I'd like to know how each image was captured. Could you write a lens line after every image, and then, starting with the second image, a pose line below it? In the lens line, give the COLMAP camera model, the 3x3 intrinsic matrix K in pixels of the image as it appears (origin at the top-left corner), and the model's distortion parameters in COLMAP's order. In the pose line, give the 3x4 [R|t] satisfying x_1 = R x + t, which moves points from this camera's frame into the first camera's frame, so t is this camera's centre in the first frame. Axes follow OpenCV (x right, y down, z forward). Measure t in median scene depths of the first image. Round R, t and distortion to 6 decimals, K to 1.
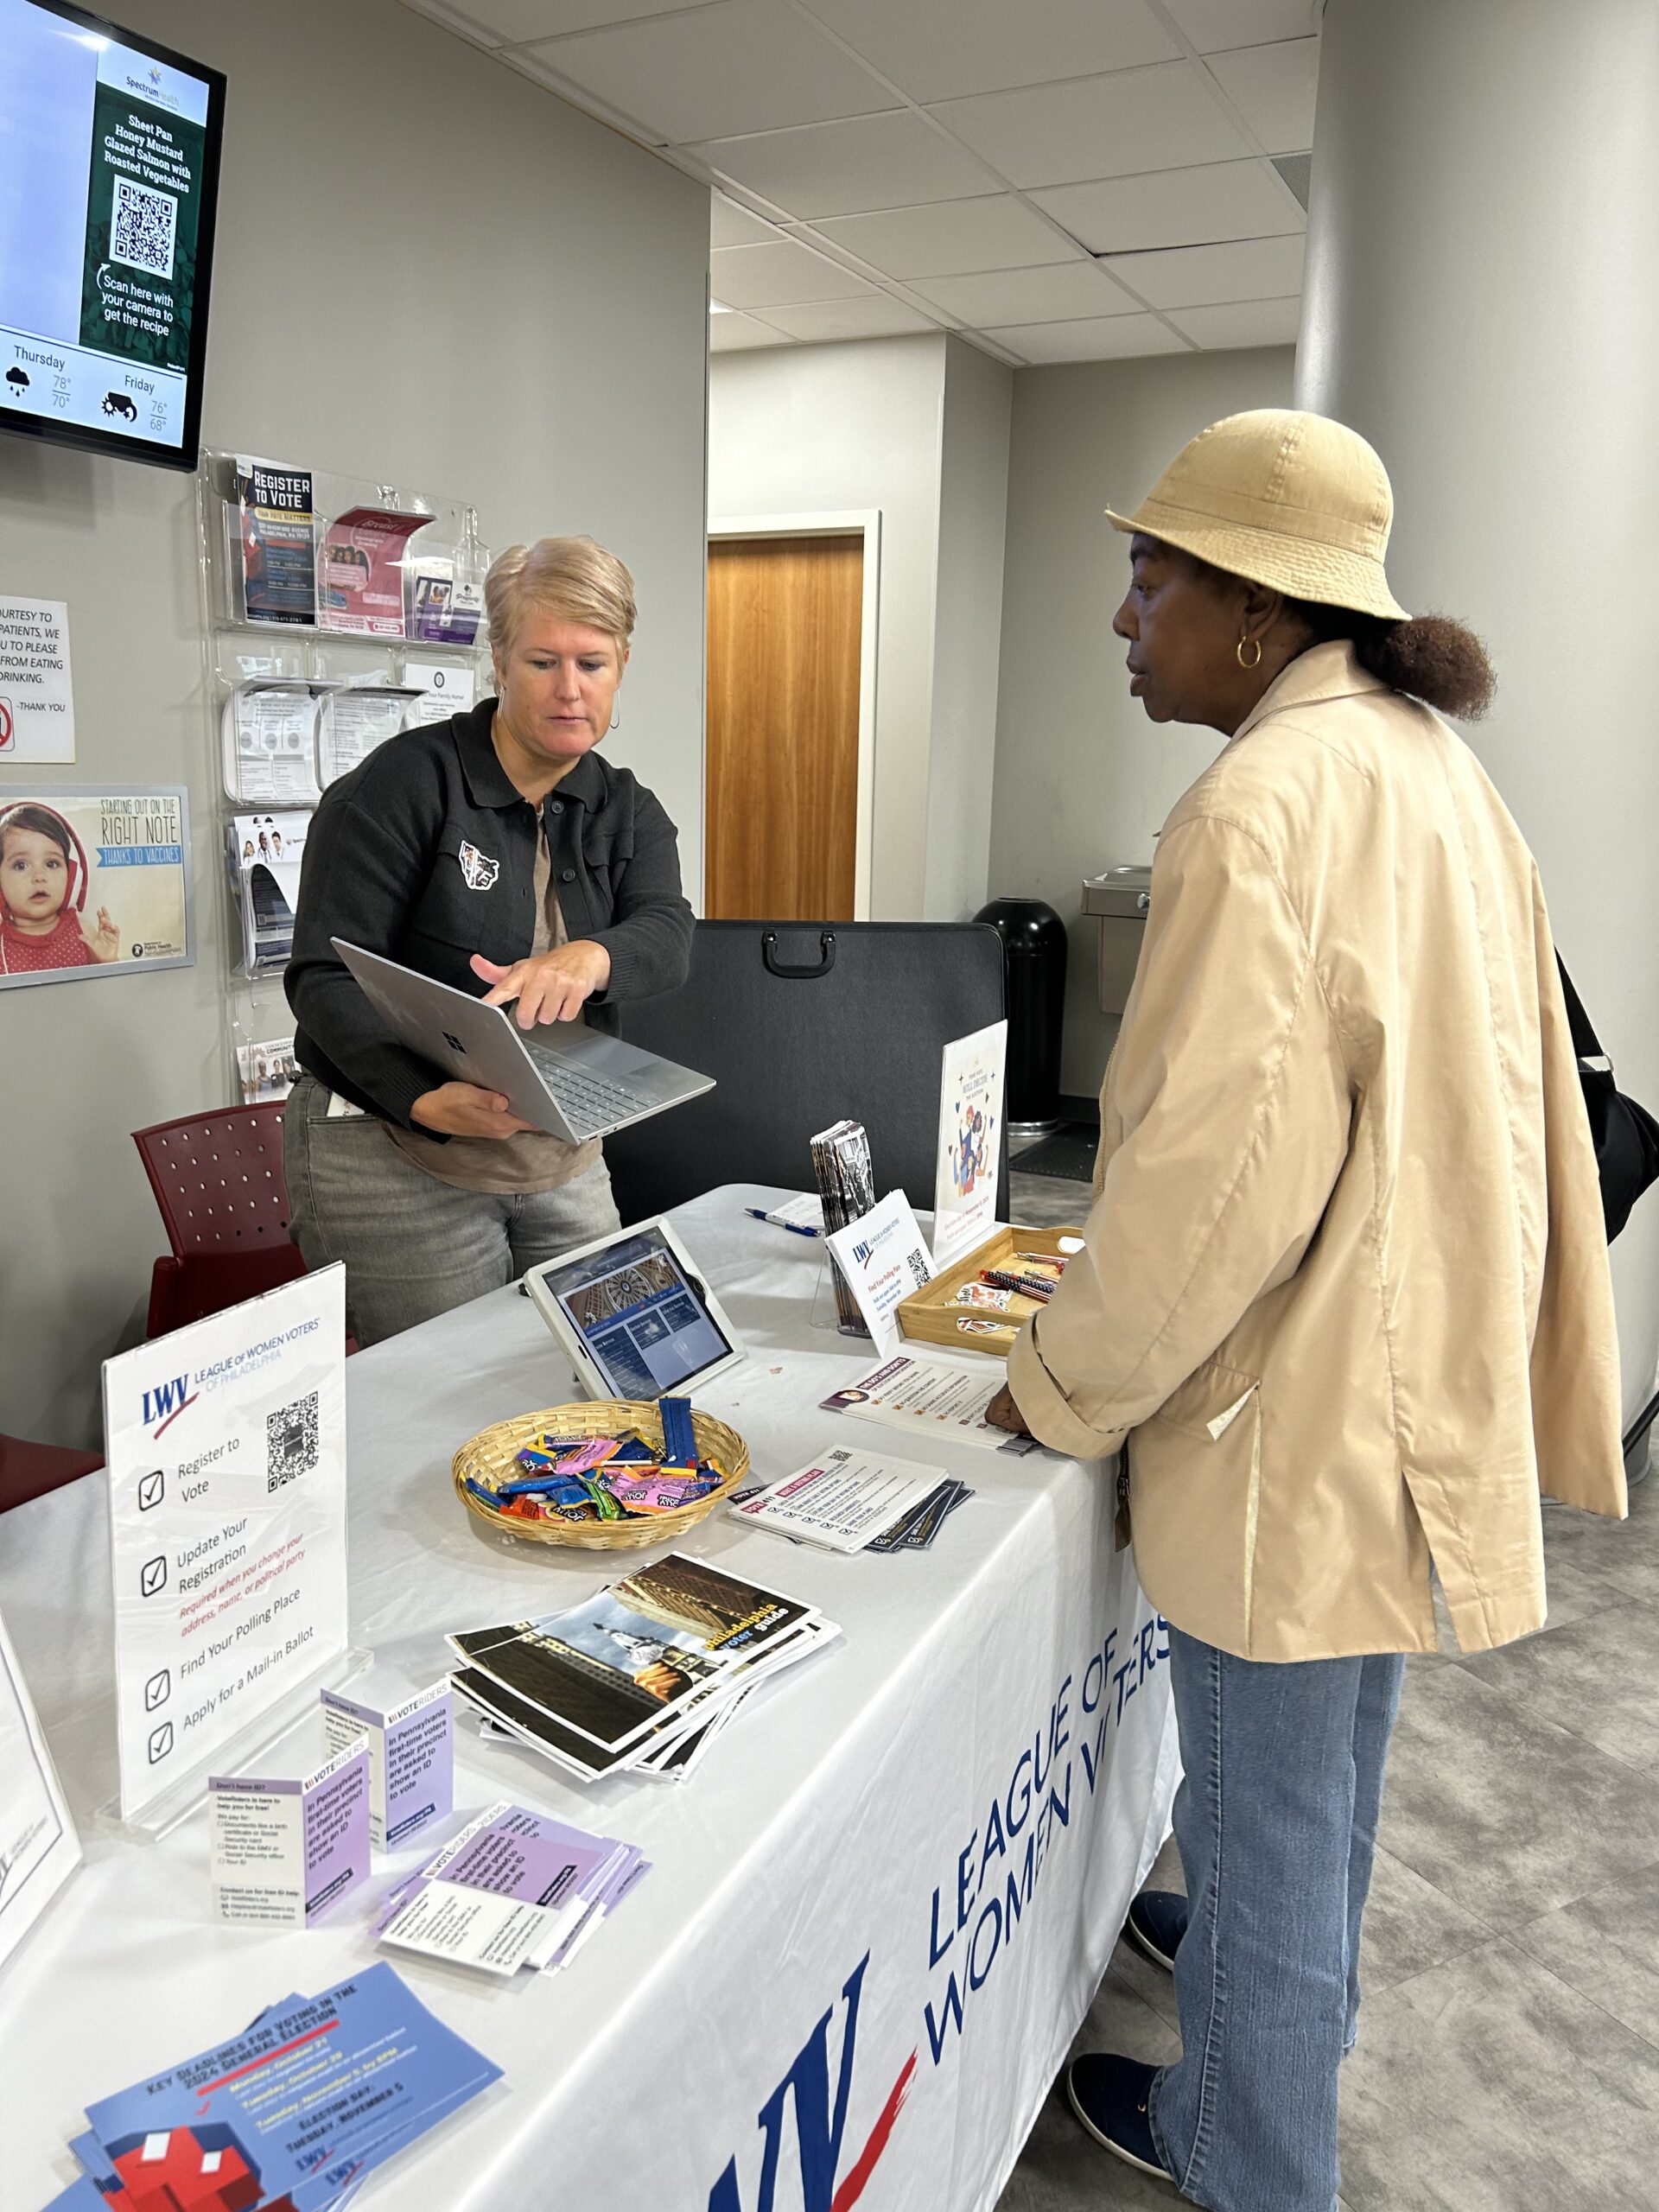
lens RADIAL K [[1668.6, 0, 826.0], [0, 1668.6, 1089.1], [0, 0, 1]] dist [0.026702, -0.004607]
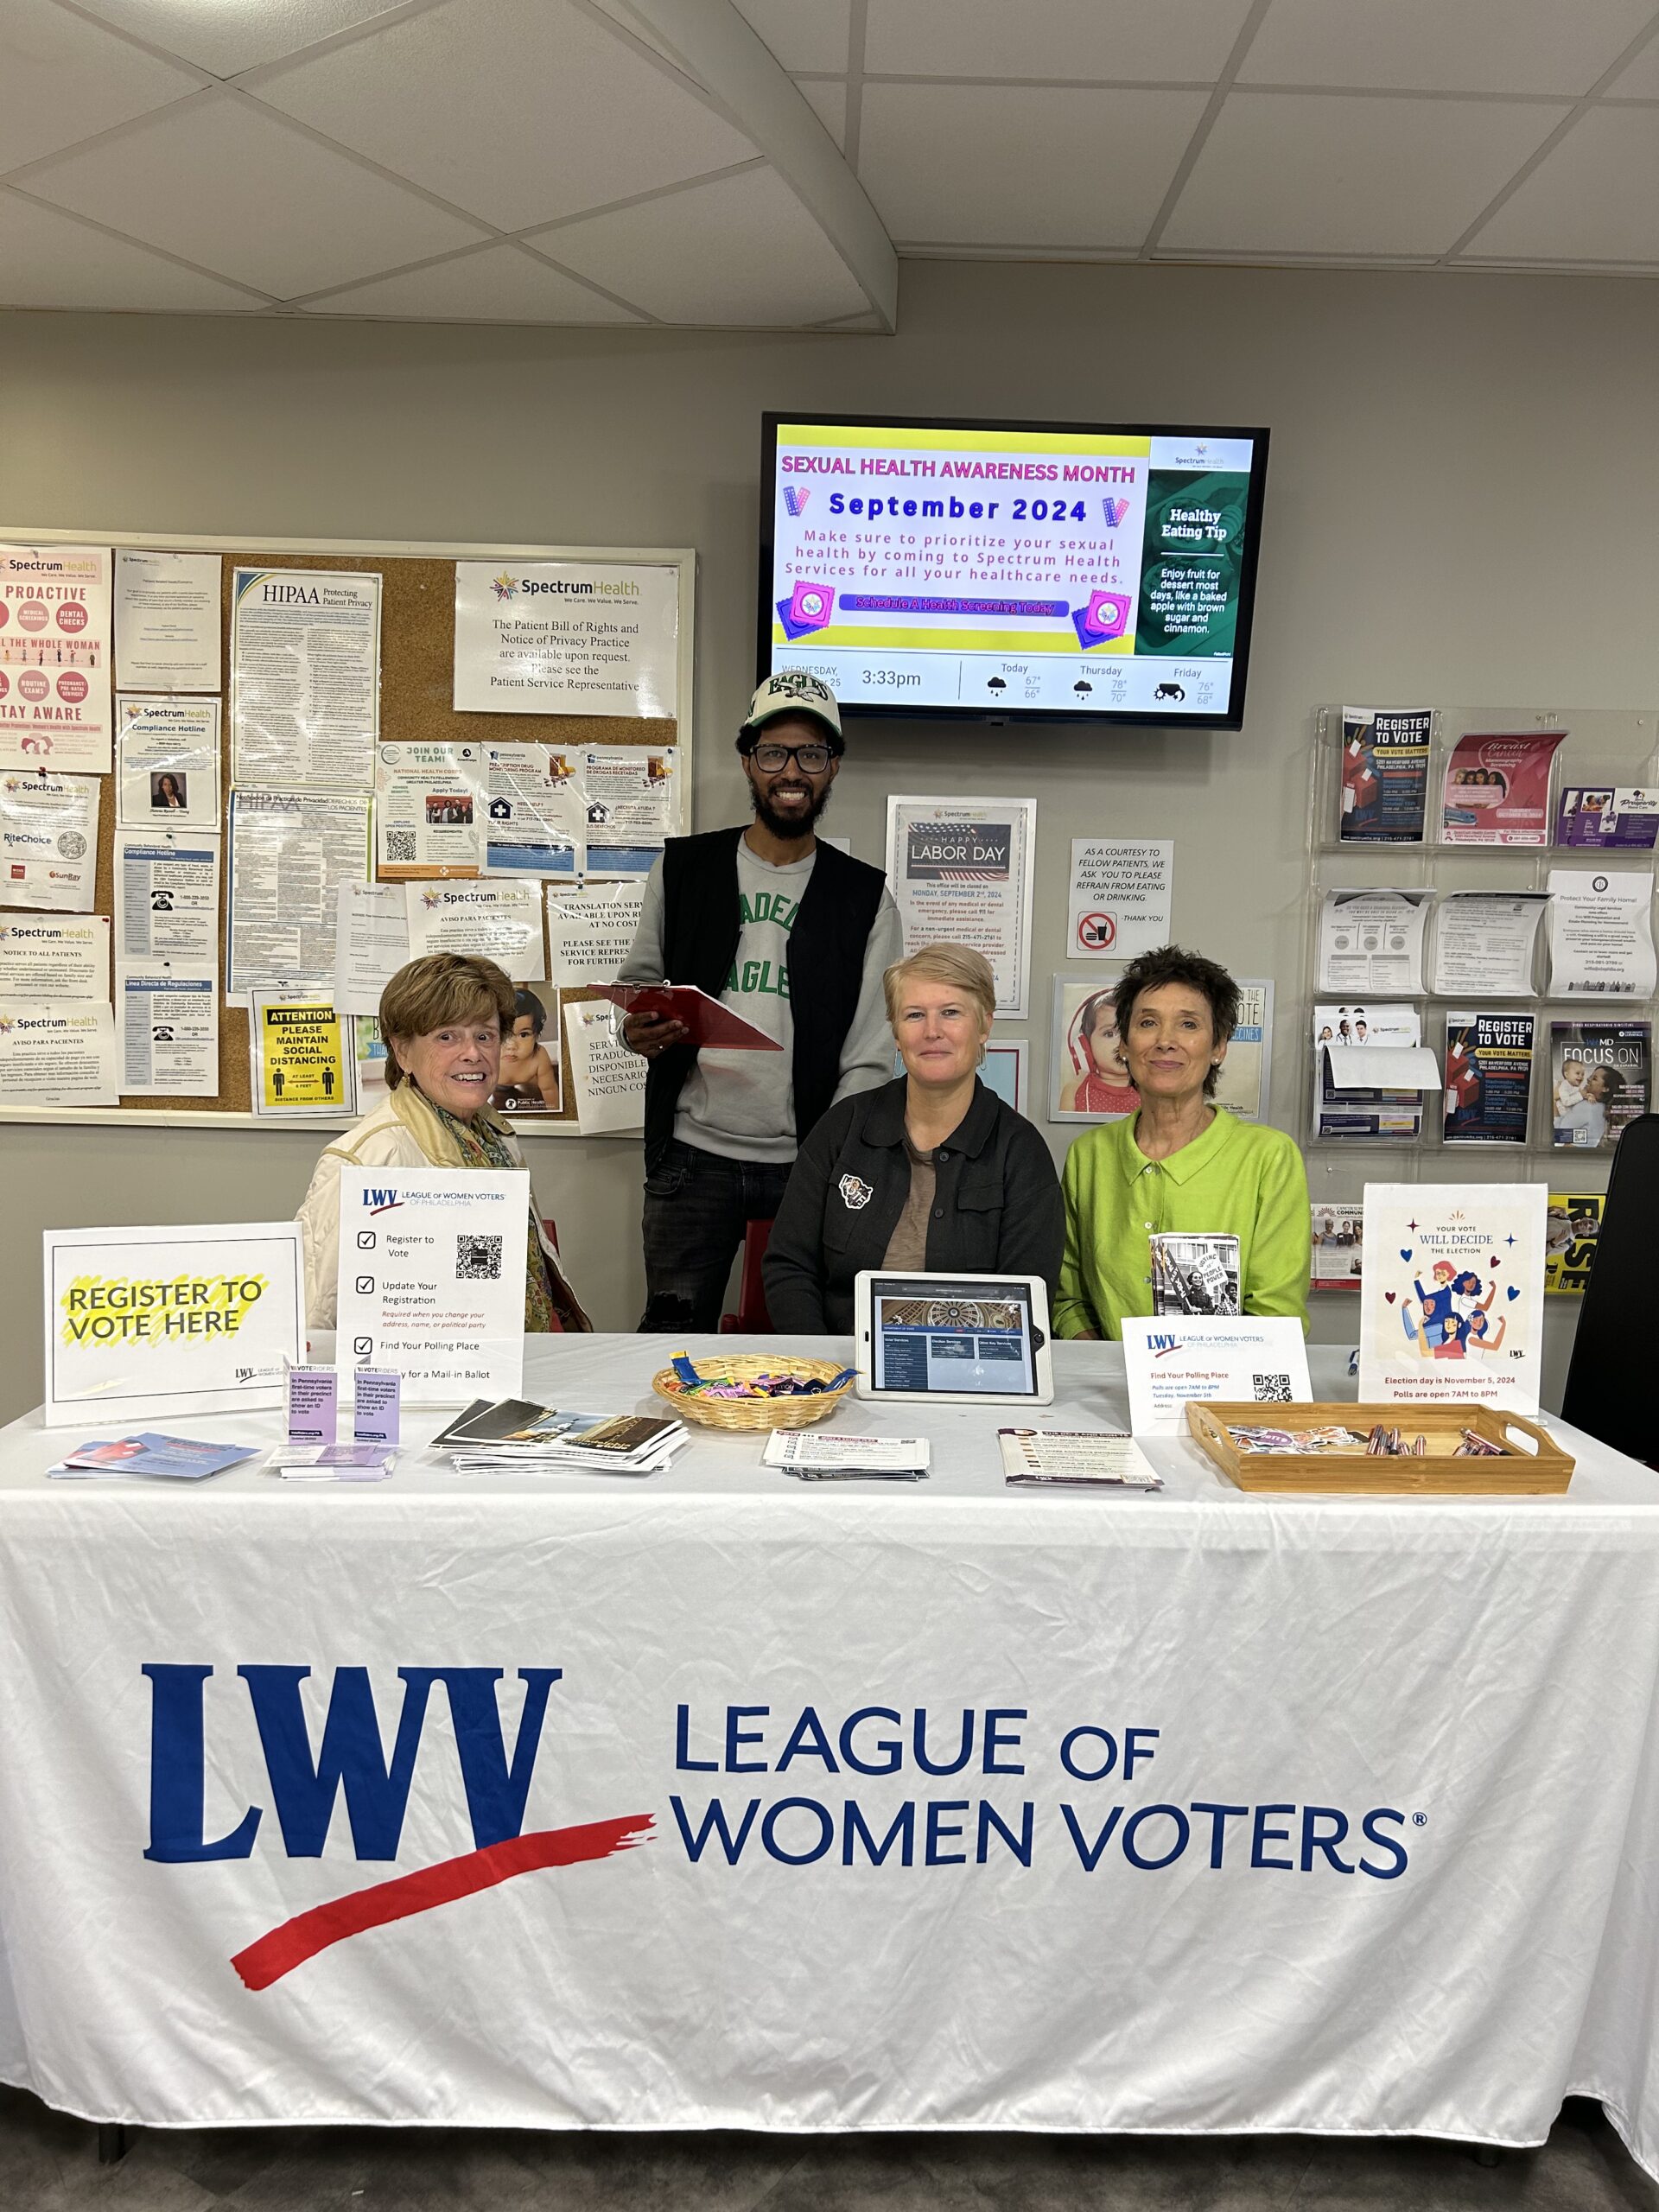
lens RADIAL K [[1668.6, 0, 822.0], [0, 1668.6, 1115.5], [0, 0, 1]] dist [0.026702, -0.004607]
pose [[0.457348, 0.053607, -0.887670, 0.598816], [-0.185949, 0.981881, -0.036509, 0.022994], [0.869630, 0.181759, 0.459030, 0.191706]]
